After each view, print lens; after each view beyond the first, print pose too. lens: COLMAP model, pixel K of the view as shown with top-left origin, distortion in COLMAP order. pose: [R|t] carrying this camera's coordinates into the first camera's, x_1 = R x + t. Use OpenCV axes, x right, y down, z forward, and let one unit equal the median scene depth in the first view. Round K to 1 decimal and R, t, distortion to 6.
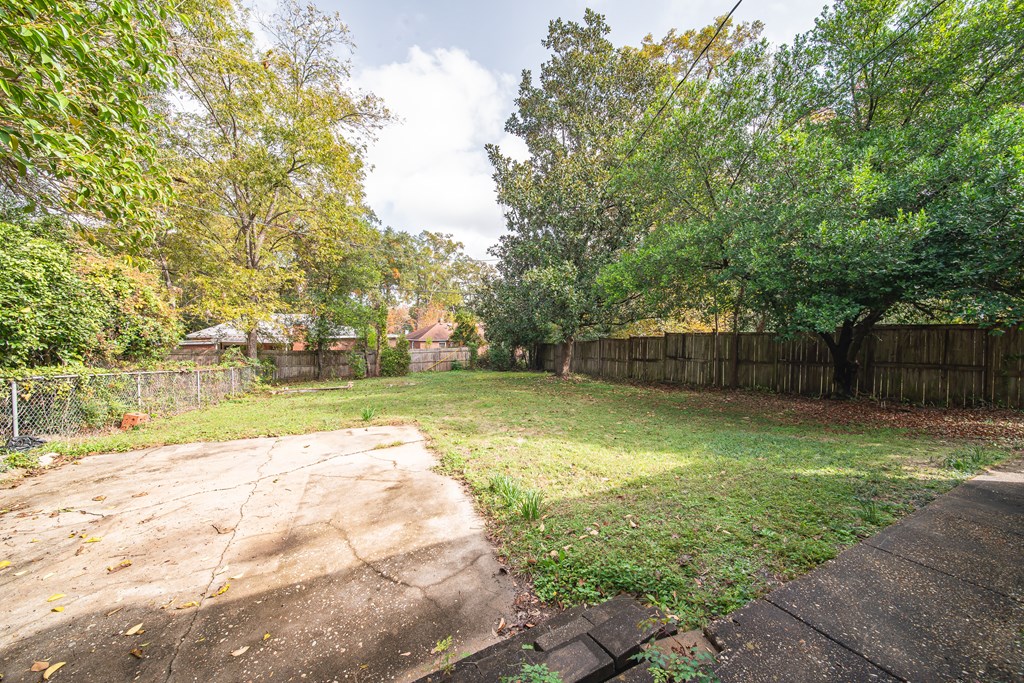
lens RADIAL K [[356.4, 0, 510.9], [0, 356.4, 342.3], [0, 0, 1]] dist [-0.000742, -0.000501]
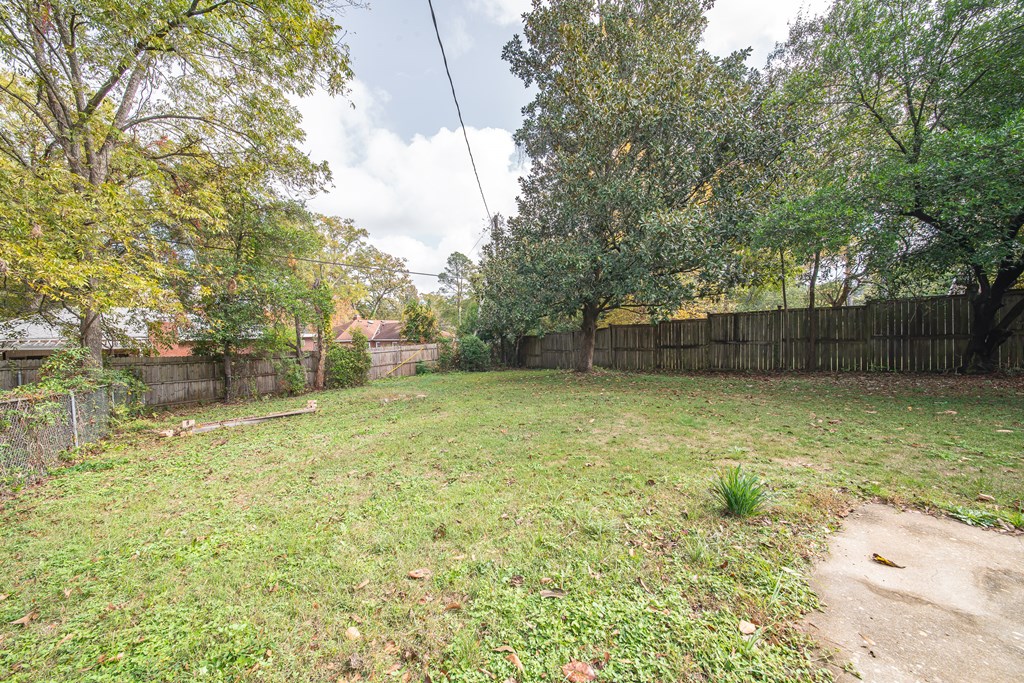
lens RADIAL K [[356.4, 0, 510.9], [0, 356.4, 342.3], [0, 0, 1]] dist [-0.000742, -0.000501]
pose [[0.955752, -0.037052, 0.291830, -0.293028], [0.037763, 0.999282, 0.003200, 0.022479], [-0.291739, 0.007961, 0.956465, 0.313120]]
